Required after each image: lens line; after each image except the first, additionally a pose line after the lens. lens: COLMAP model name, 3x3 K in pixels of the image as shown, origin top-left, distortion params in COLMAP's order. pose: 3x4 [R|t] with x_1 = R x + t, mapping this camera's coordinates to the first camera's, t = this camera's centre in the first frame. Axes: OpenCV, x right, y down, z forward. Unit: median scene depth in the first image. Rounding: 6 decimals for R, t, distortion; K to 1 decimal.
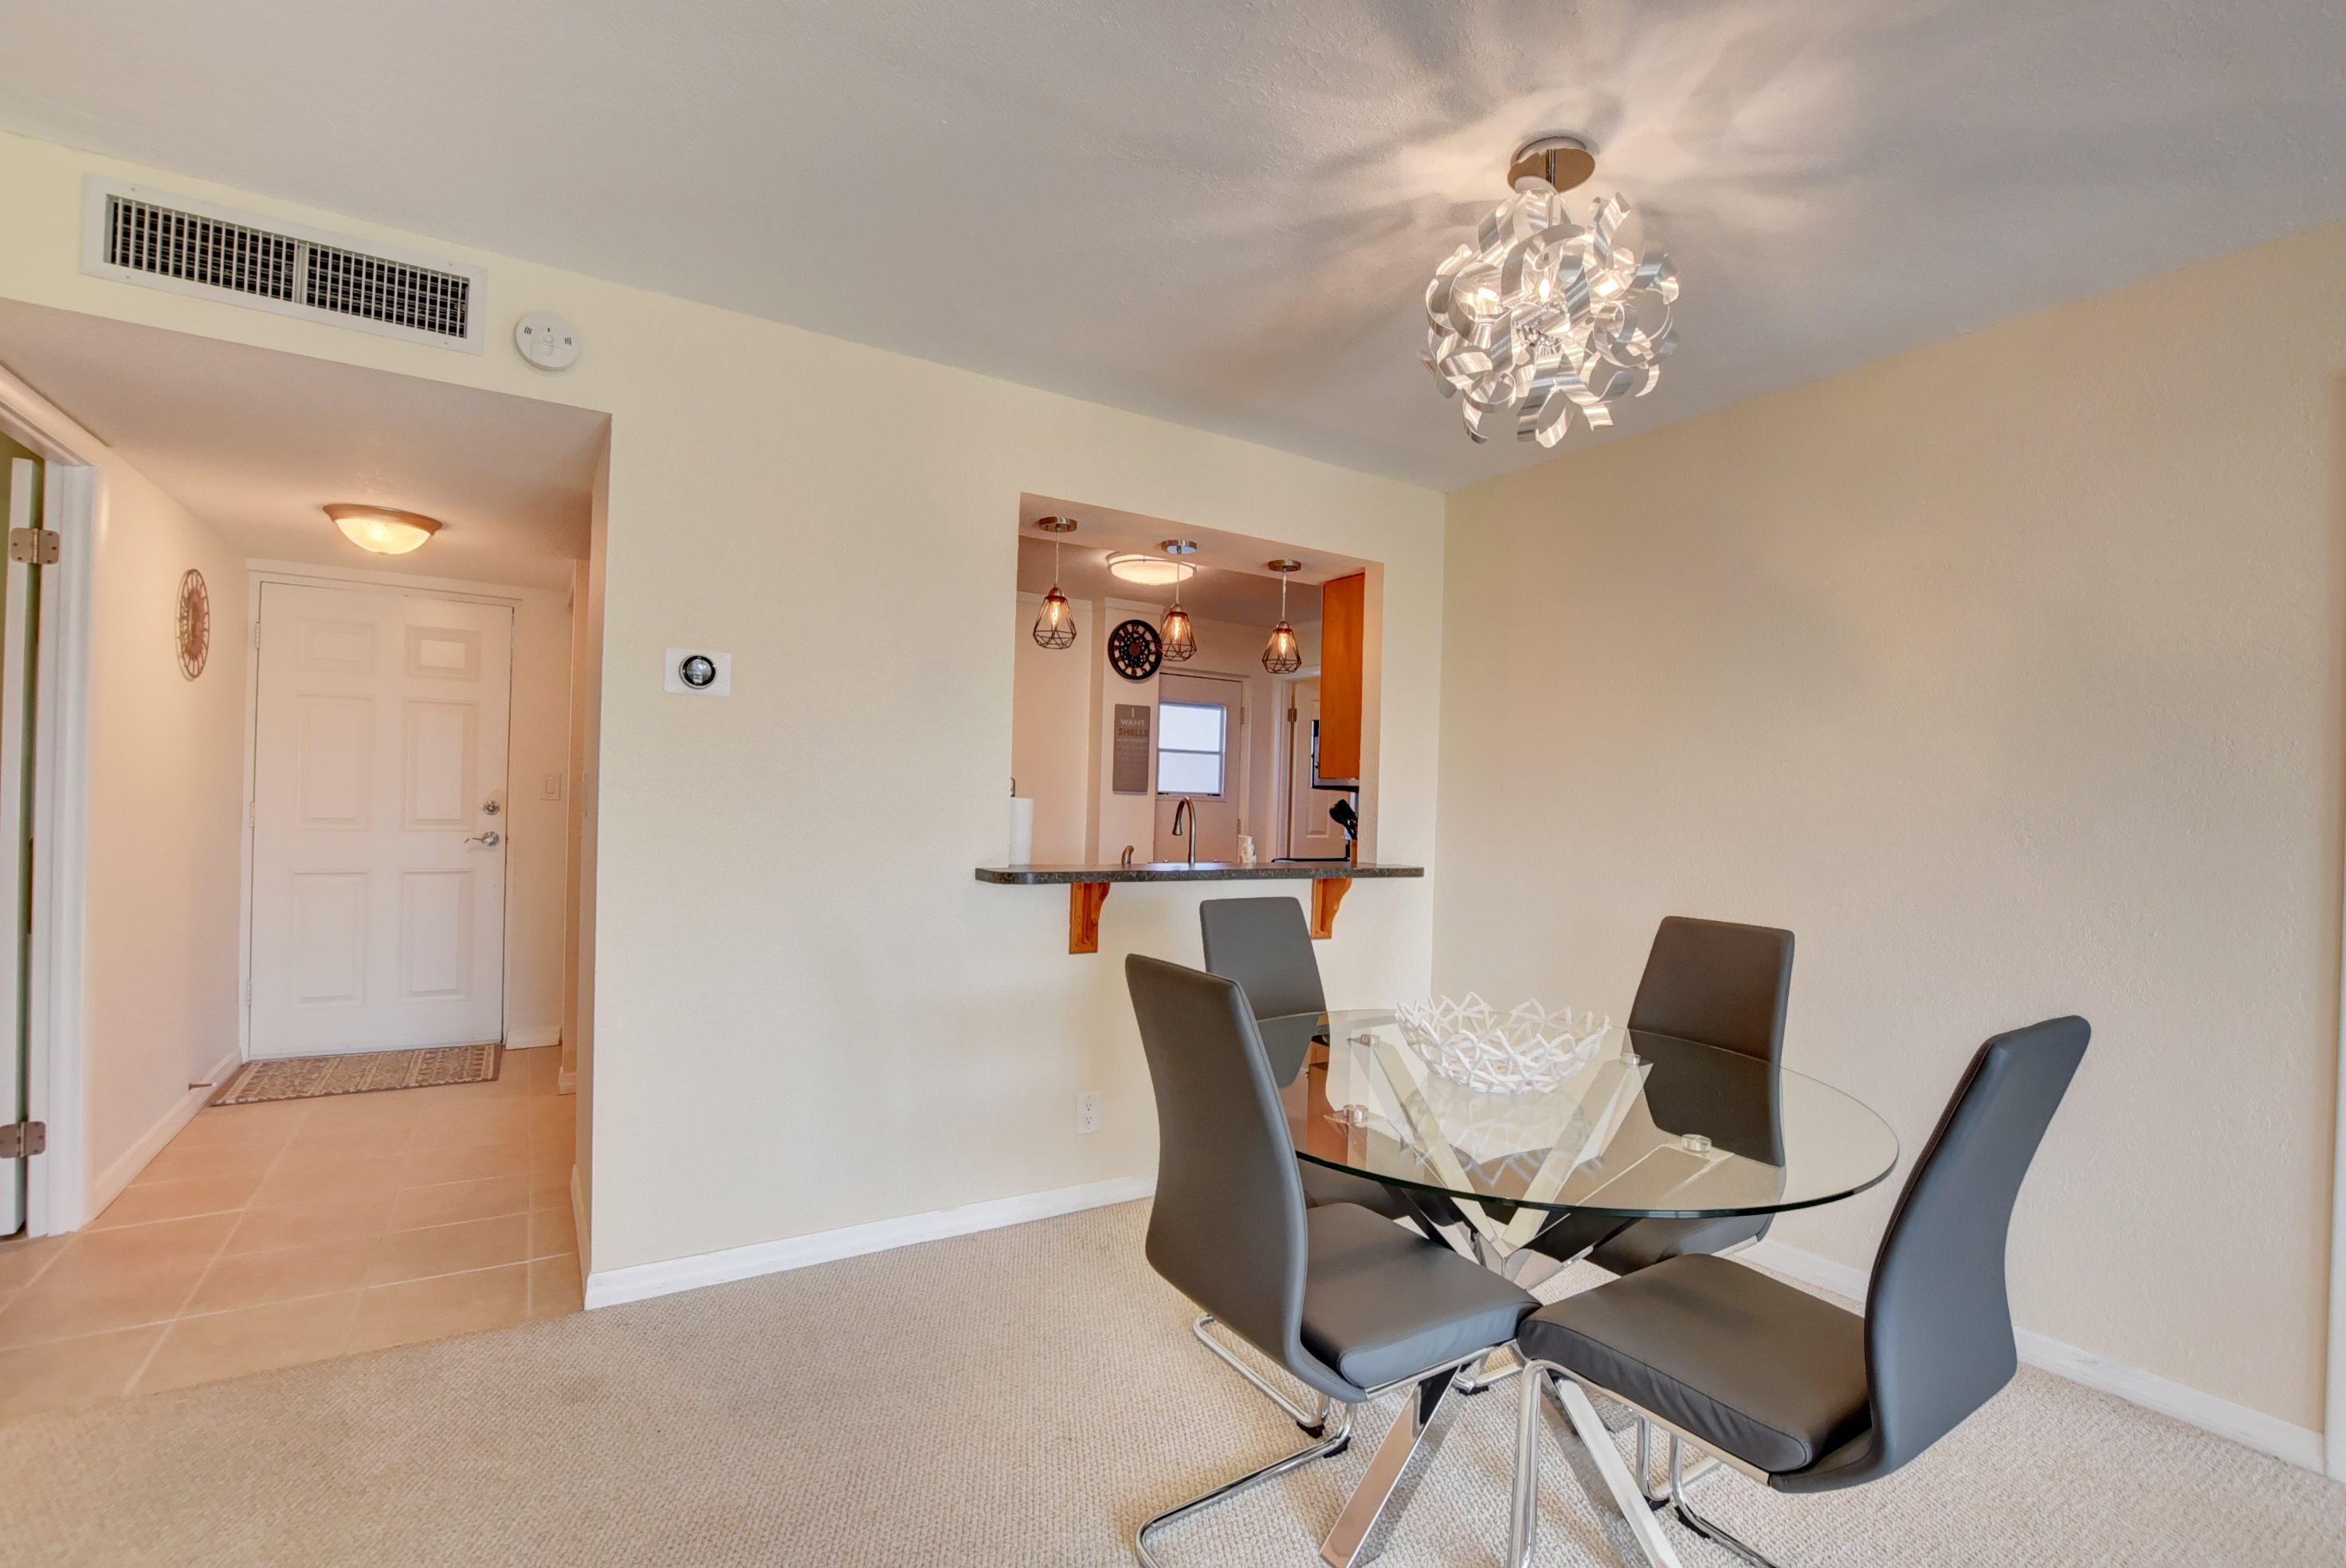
lens RADIAL K [[1043.4, 0, 1169.8], [0, 1043.4, 784.6], [0, 0, 1]] dist [-0.018920, 0.001247]
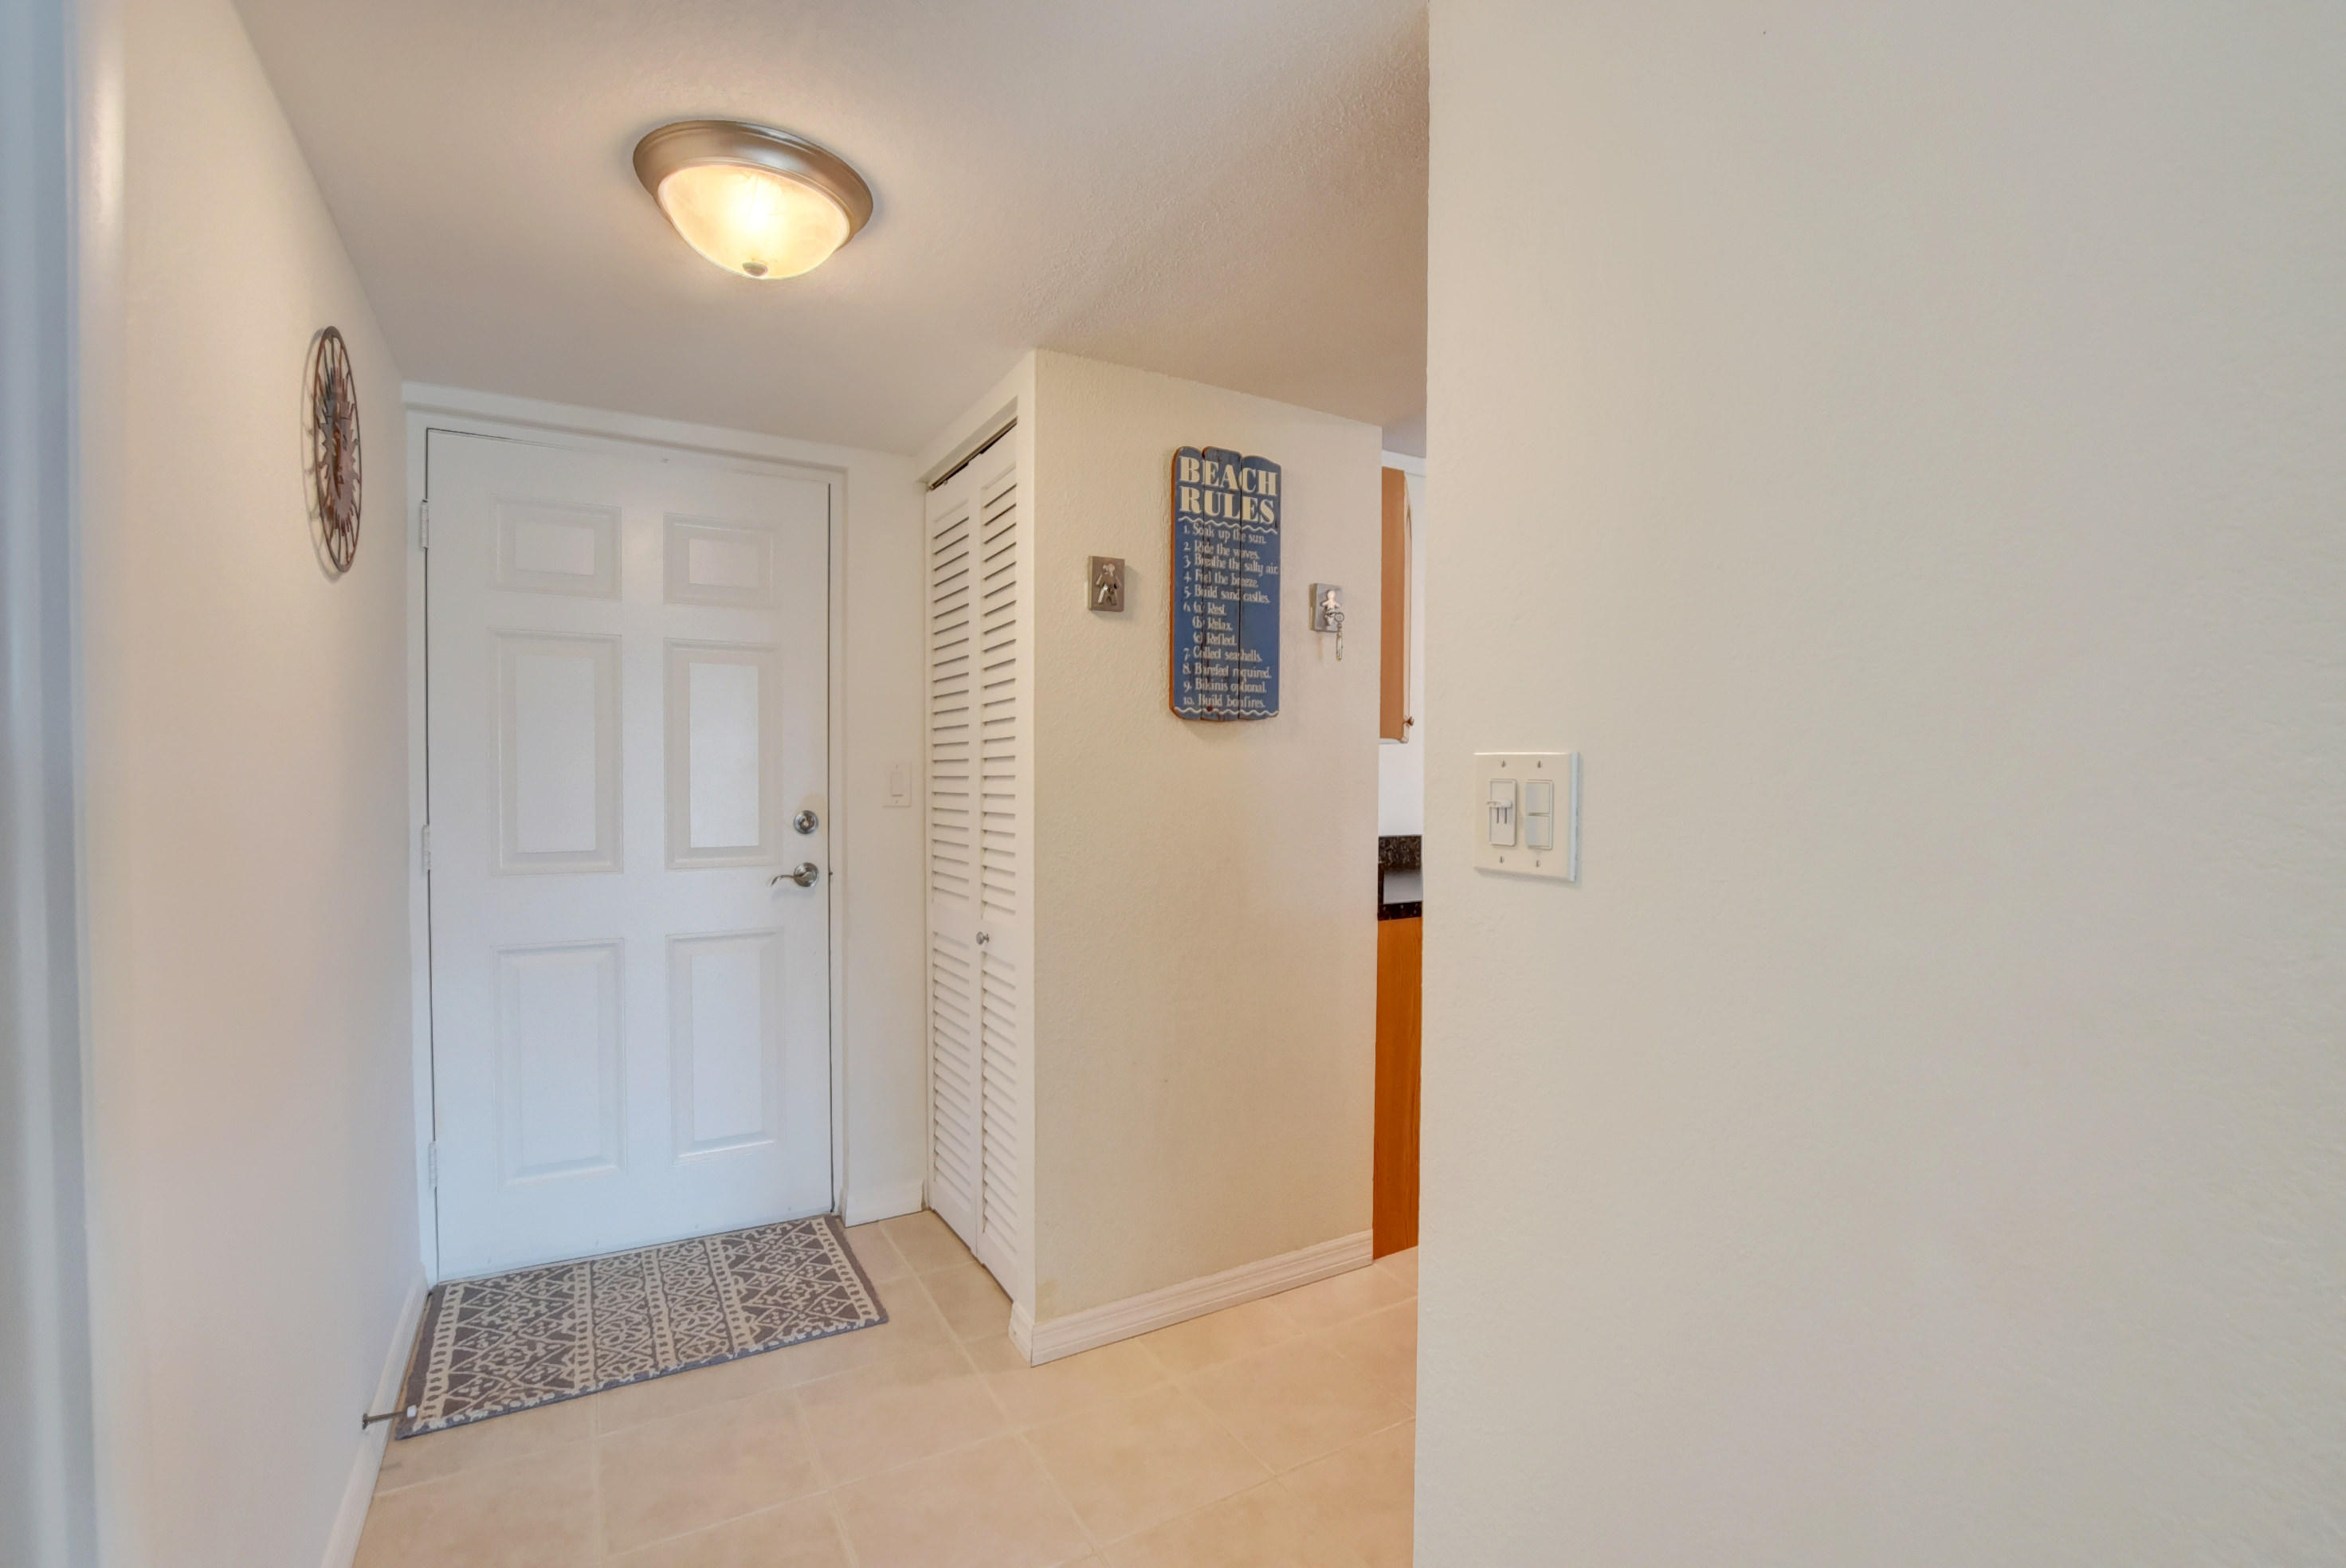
lens RADIAL K [[1043.4, 0, 1162.9], [0, 1043.4, 781.3], [0, 0, 1]] dist [-0.018920, 0.001247]
pose [[0.998577, -0.034481, -0.040672, -0.466462], [0.035070, 0.999289, 0.013854, -0.002202], [0.040166, -0.015261, 0.999076, 0.453563]]
